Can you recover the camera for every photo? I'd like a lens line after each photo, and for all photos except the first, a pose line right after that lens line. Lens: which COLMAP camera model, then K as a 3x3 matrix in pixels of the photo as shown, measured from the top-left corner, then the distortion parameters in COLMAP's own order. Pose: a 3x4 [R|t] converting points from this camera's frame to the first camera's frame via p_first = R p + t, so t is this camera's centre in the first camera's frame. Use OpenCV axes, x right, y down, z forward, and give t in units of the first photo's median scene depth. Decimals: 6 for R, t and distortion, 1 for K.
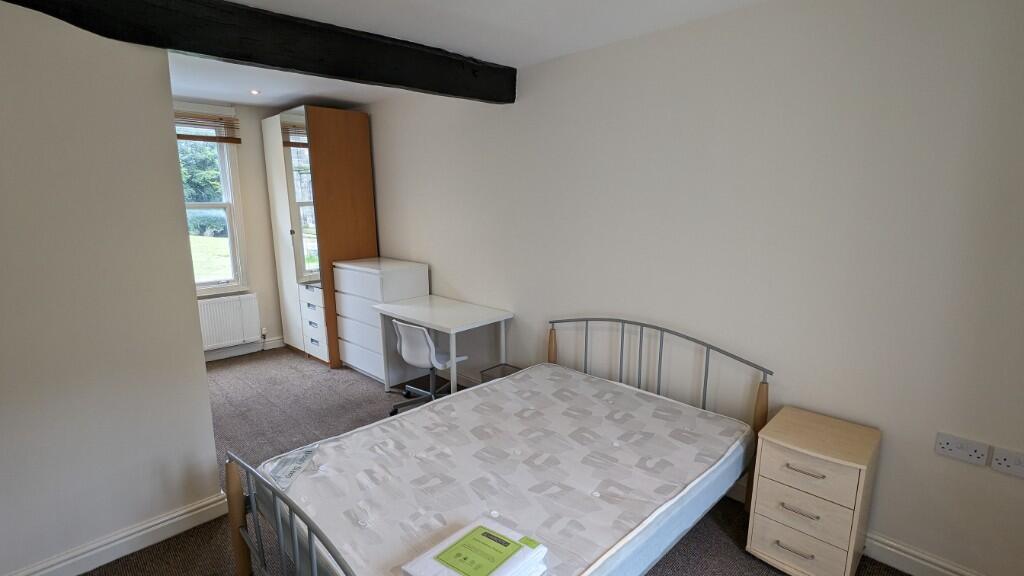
lens RADIAL K [[482.9, 0, 507.9], [0, 482.9, 292.7], [0, 0, 1]] dist [-0.006036, 0.001323]
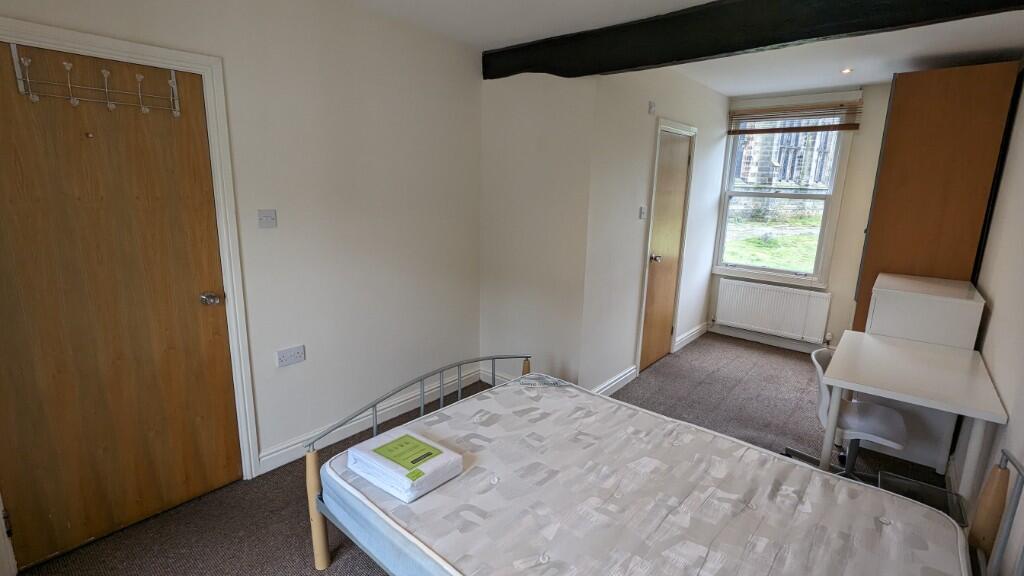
lens RADIAL K [[482.9, 0, 510.2], [0, 482.9, 290.2], [0, 0, 1]] dist [-0.006036, 0.001323]
pose [[0.070460, 0.215905, -0.973869, 0.357244], [-0.214671, 0.956701, 0.196568, -0.059374], [0.974141, 0.195212, 0.113758, 0.327463]]
